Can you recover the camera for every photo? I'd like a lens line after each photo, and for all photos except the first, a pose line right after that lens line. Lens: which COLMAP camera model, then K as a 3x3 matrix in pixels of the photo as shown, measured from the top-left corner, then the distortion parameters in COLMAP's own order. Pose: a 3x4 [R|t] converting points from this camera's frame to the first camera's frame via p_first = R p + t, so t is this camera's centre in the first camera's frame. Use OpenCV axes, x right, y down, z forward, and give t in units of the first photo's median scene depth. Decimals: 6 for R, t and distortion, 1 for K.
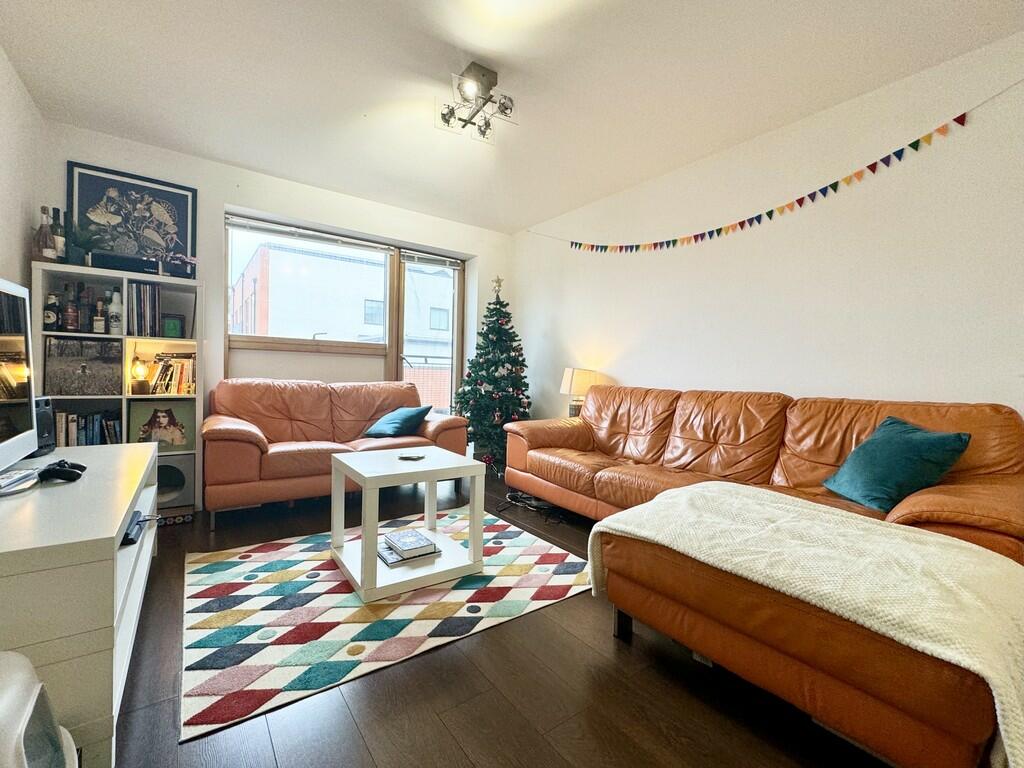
lens RADIAL K [[443.7, 0, 513.1], [0, 443.7, 382.8], [0, 0, 1]] dist [-0.002771, -0.000658]
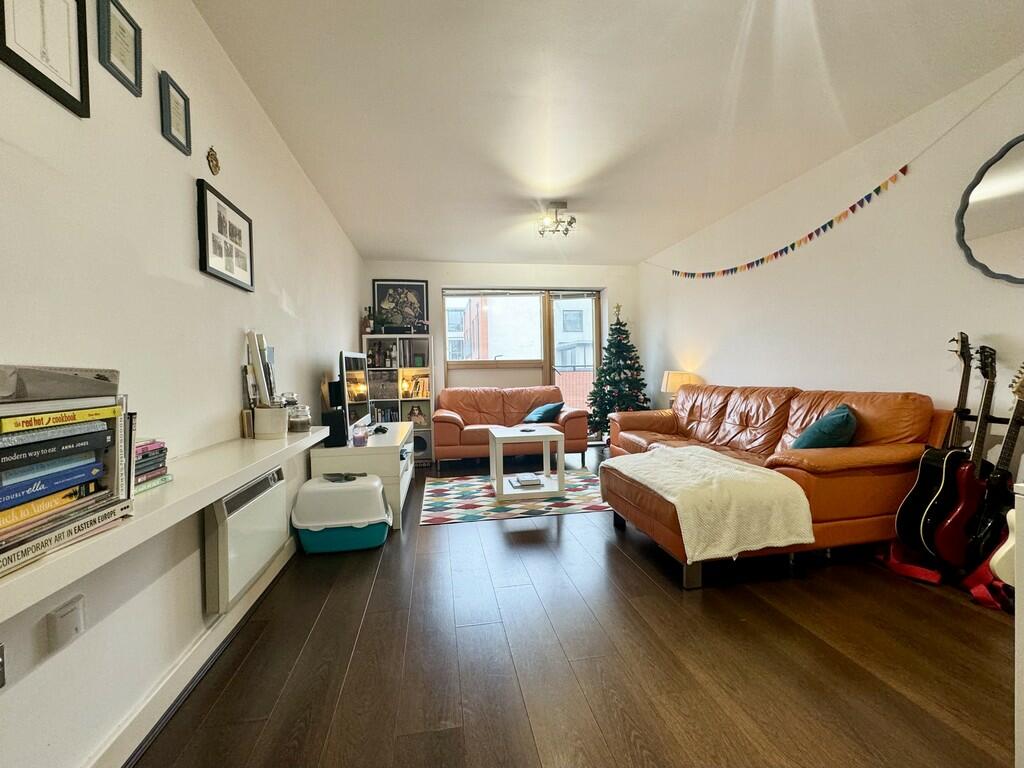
lens RADIAL K [[410.2, 0, 511.5], [0, 410.2, 380.7], [0, 0, 1]] dist [-0.003457, -0.000102]
pose [[0.899556, -0.037750, -0.435171, 0.327745], [0.035136, 0.999284, -0.014055, -0.007607], [0.435390, -0.002647, 0.900238, -0.378431]]
